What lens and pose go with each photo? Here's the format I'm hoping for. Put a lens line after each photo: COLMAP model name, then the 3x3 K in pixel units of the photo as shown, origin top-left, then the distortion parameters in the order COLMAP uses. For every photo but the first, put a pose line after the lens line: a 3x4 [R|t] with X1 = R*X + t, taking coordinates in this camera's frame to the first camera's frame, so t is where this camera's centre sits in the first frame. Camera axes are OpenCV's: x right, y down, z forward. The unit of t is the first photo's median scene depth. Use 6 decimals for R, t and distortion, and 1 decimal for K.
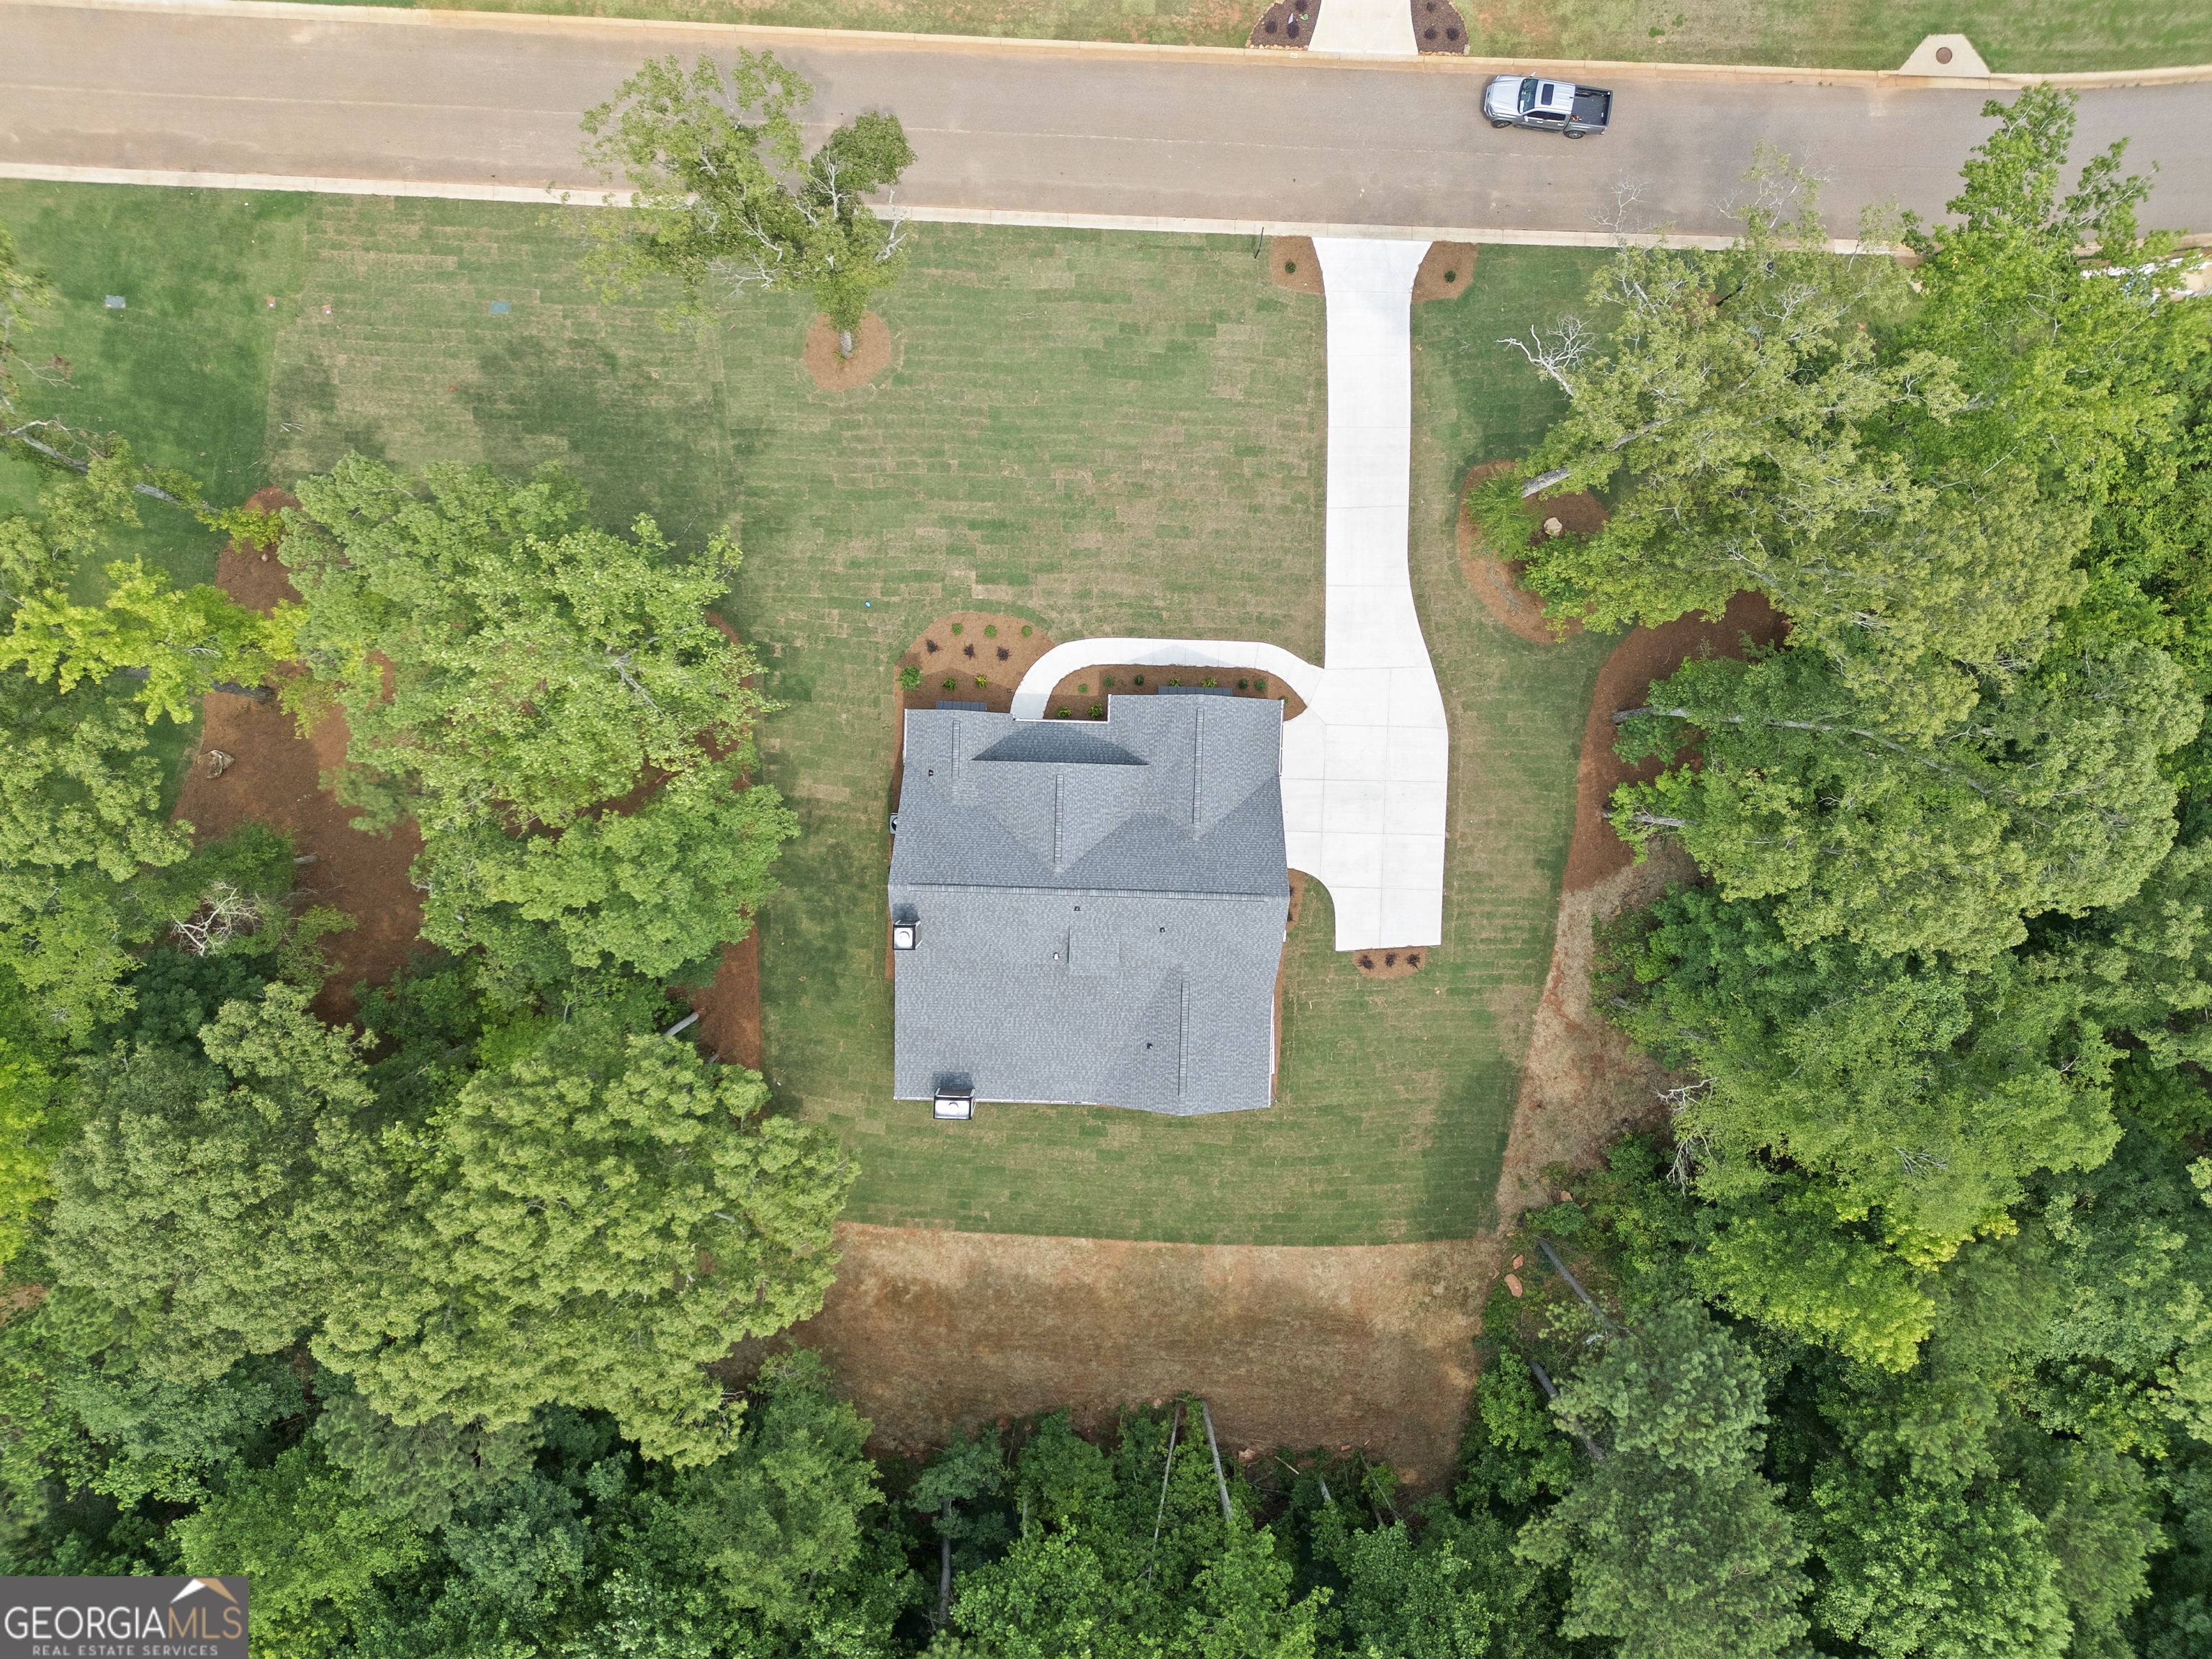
lens RADIAL K [[1618.5, 0, 1102.4], [0, 1618.5, 824.2], [0, 0, 1]] dist [0.082354, -0.087991]
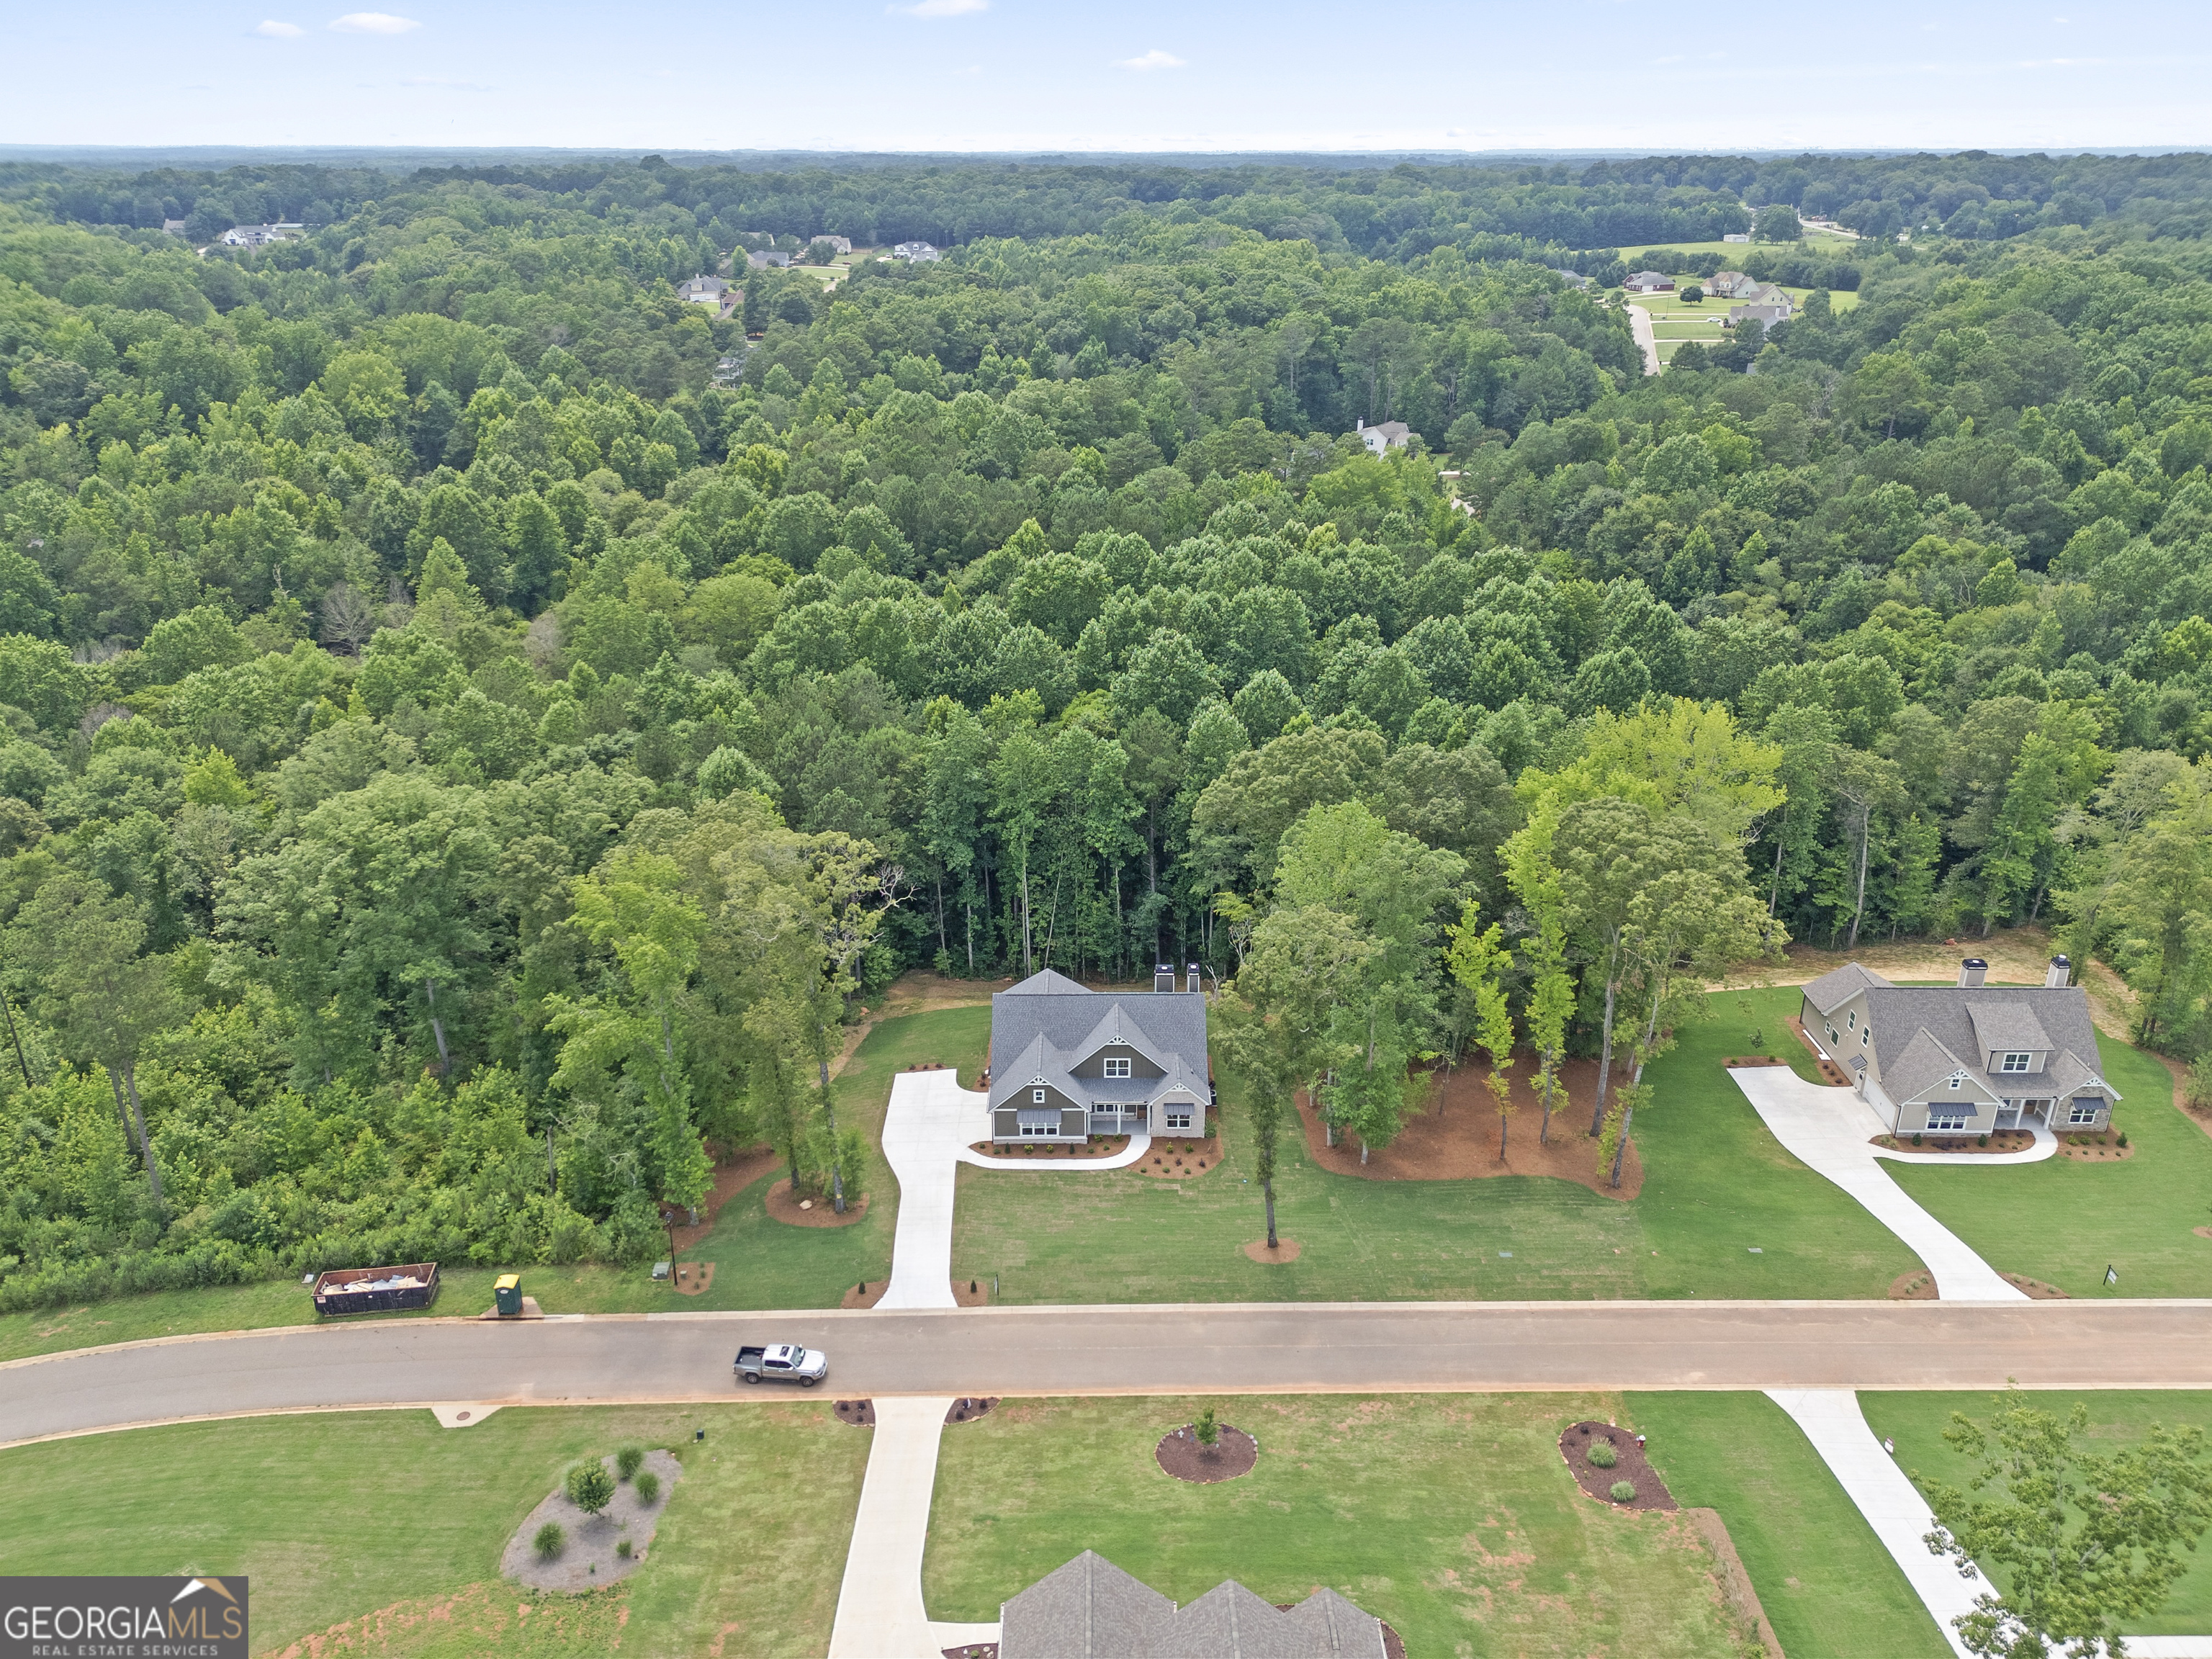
lens RADIAL K [[1618.5, 0, 1102.4], [0, 1618.5, 824.2], [0, 0, 1]] dist [0.082354, -0.087991]
pose [[-0.999291, -0.000182, -0.037659, 0.055500], [-0.034039, -0.423439, 0.905285, -1.458363], [-0.016112, 0.905925, 0.423132, 0.020194]]
